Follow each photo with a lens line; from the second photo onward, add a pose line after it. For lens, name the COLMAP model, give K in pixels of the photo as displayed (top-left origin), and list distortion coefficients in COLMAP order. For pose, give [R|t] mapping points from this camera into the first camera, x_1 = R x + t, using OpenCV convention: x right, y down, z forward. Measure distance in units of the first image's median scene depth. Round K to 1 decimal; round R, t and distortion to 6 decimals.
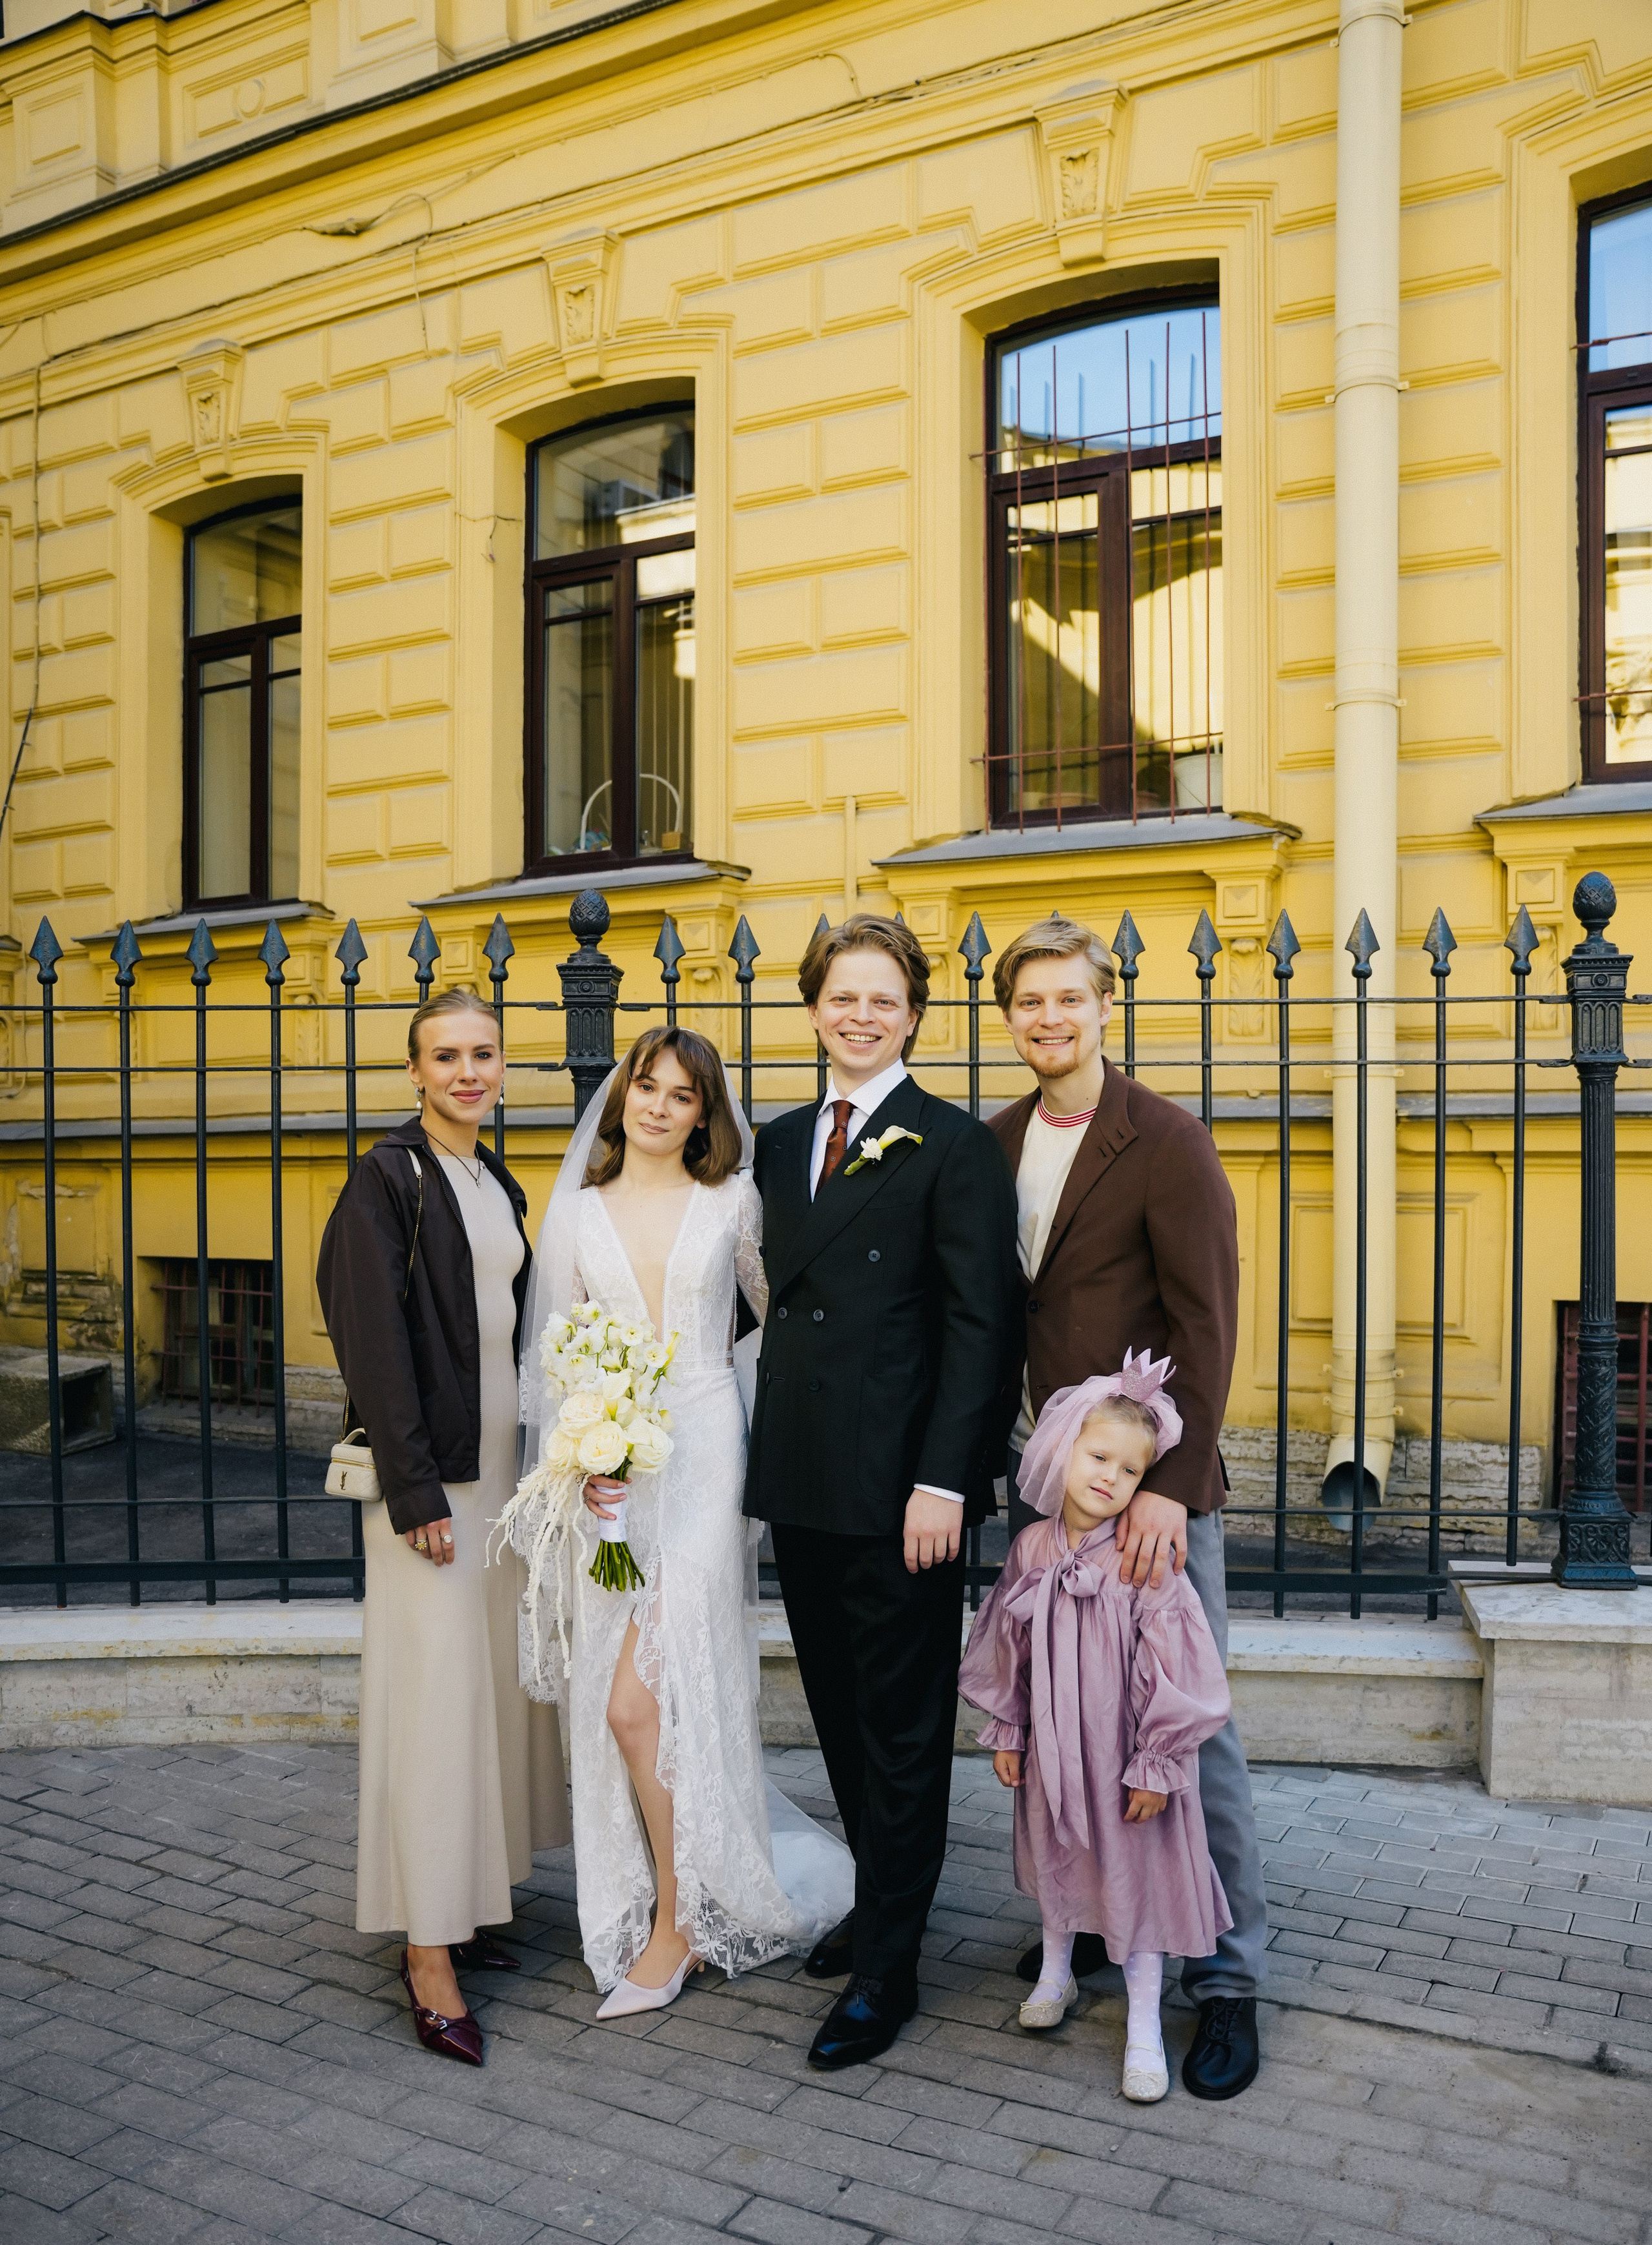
lens RADIAL K [[1997.5, 0, 853.1], [0, 1997.5, 1274.4], [0, 0, 1]] dist [-0.168072, 0.186063]
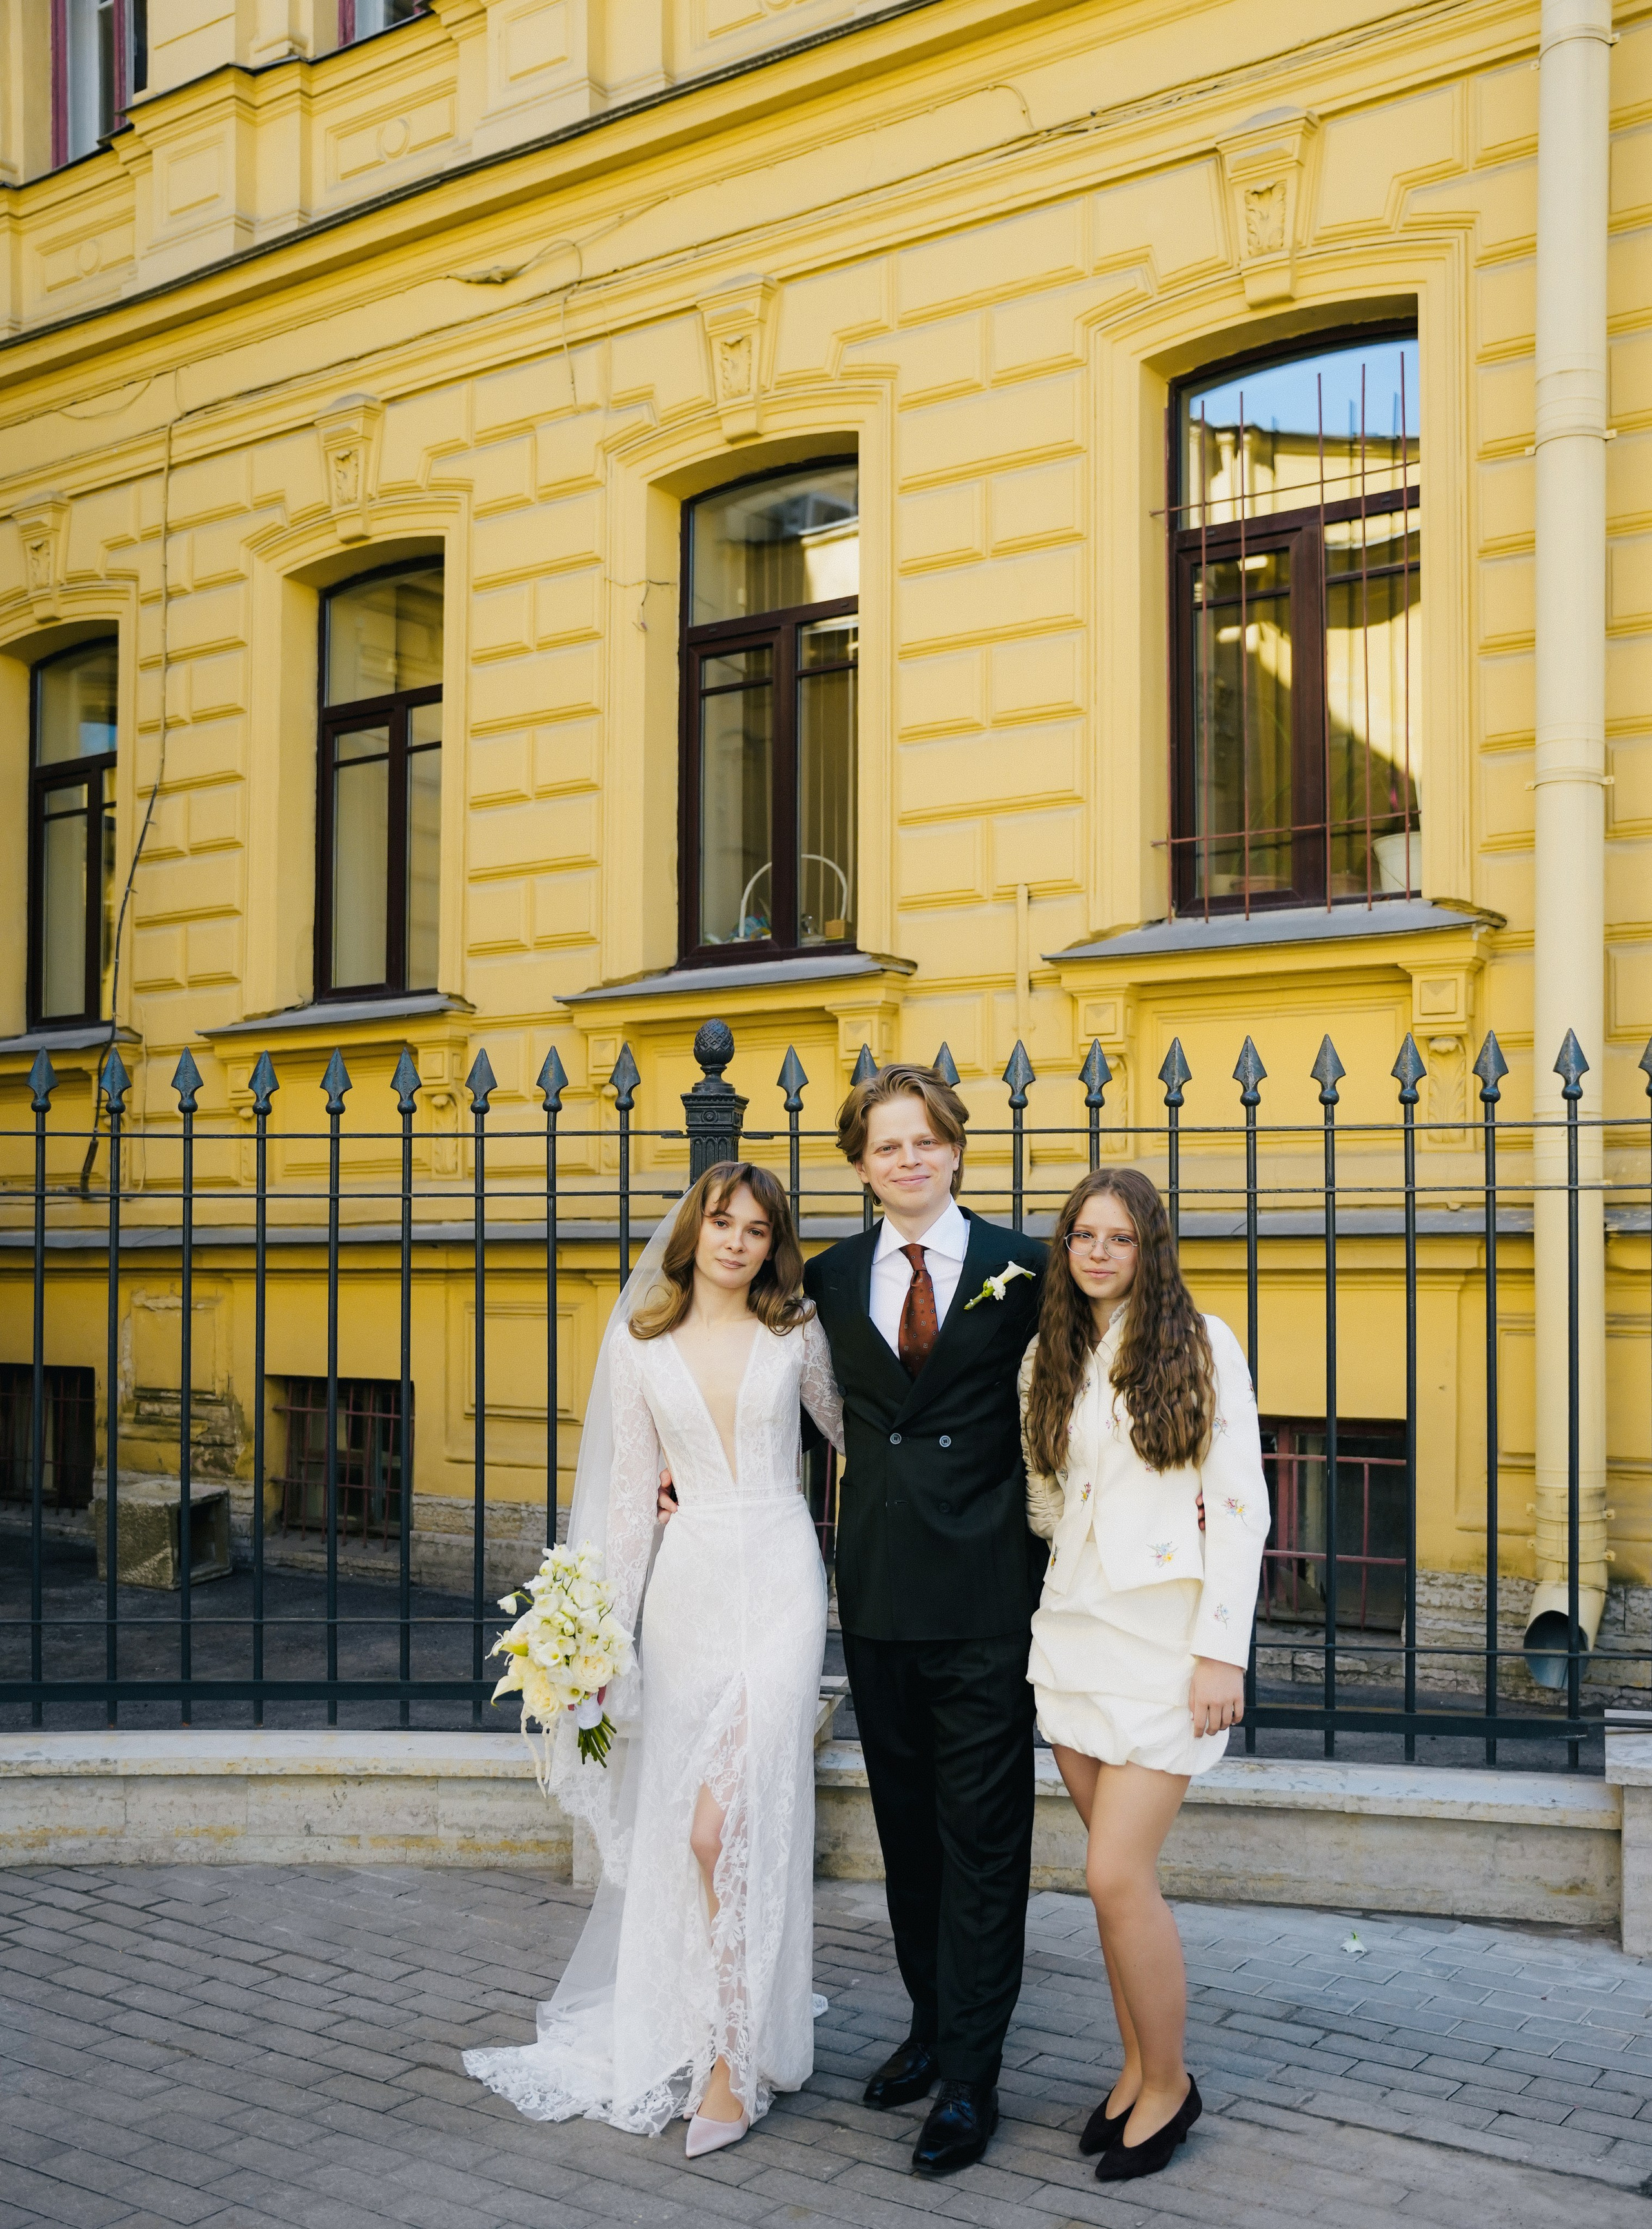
lens RADIAL K [[2379.2, 0, 807.4], [0, 2379.2, 1230.3], [0, 0, 1]] dist [-0.103459, 0.245641]
pose [[0.992771, -0.000401, -0.120024, 0.029230], [-0.008106, 0.997487, -0.070385, -0.000742], [0.119750, 0.070849, 0.990273, -0.092558]]
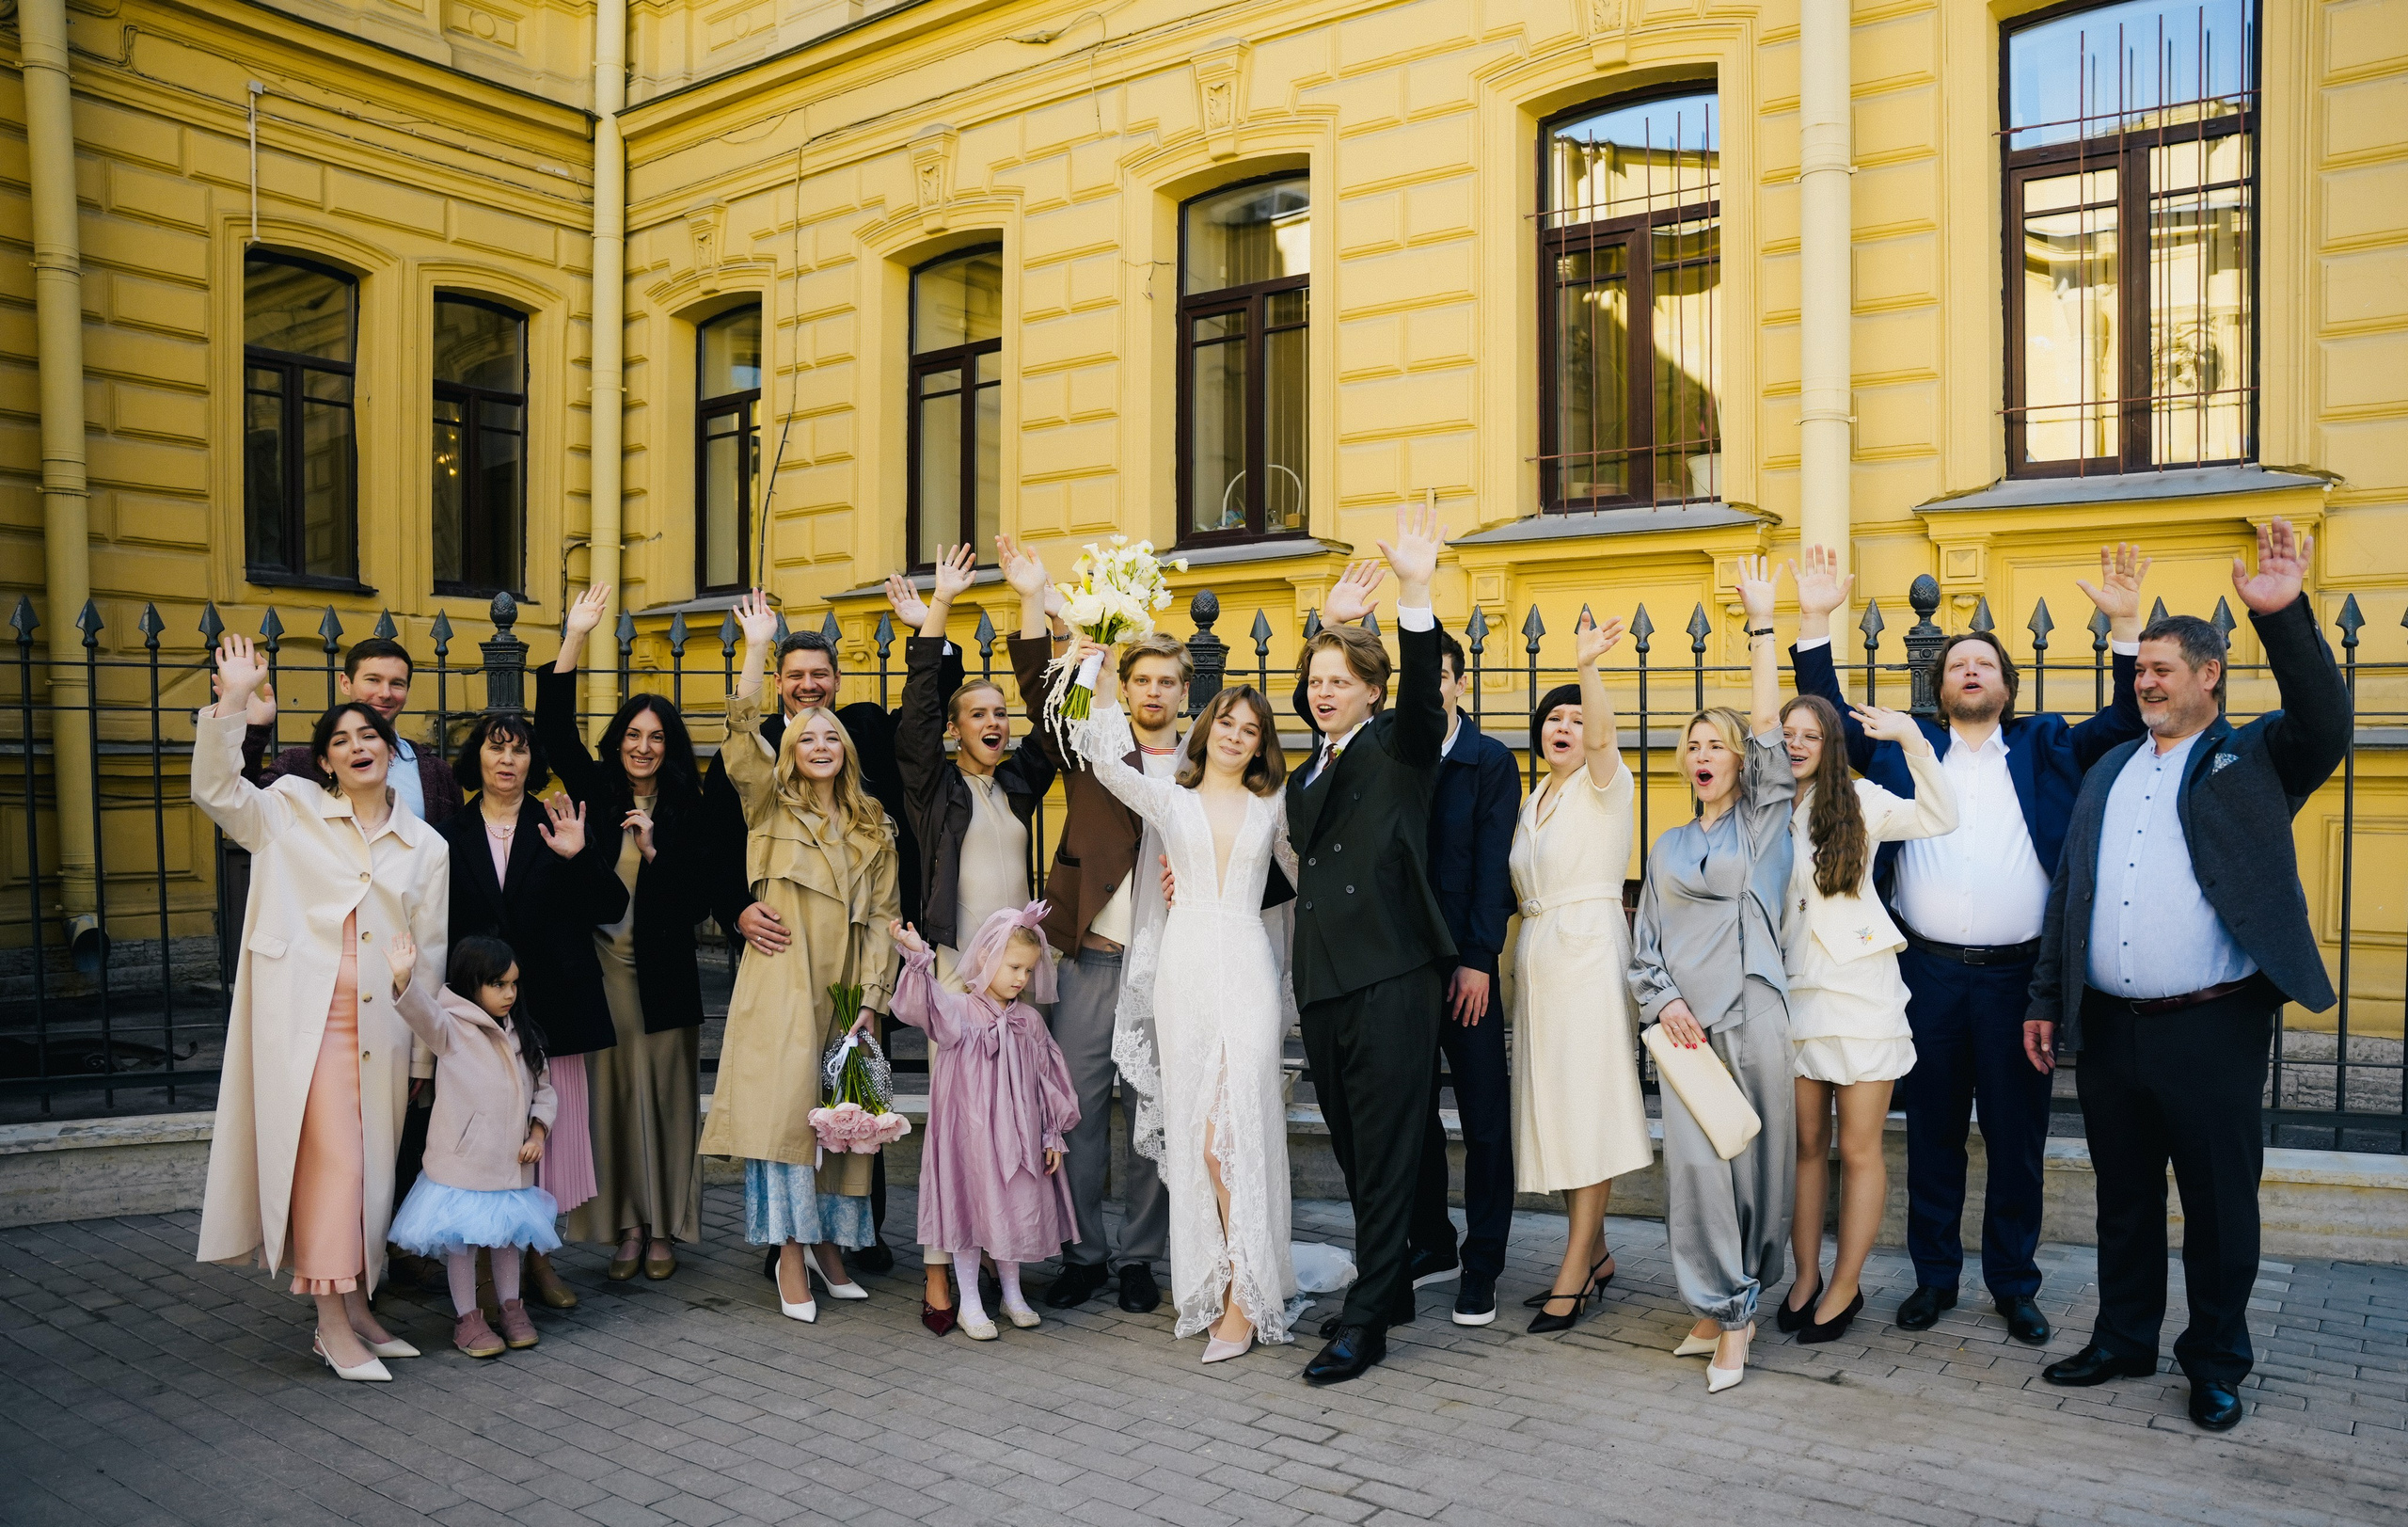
lens RADIAL K [[1803.3, 0, 1269.1], [0, 1803.3, 848.4], [0, 0, 1]] dist [-0.164232, 0.137554]
pose [[0.992782, 0.007364, -0.119704, 0.031827], [-0.008735, 0.999902, -0.010932, 0.001439], [0.119612, 0.011899, 0.992749, -0.130545]]
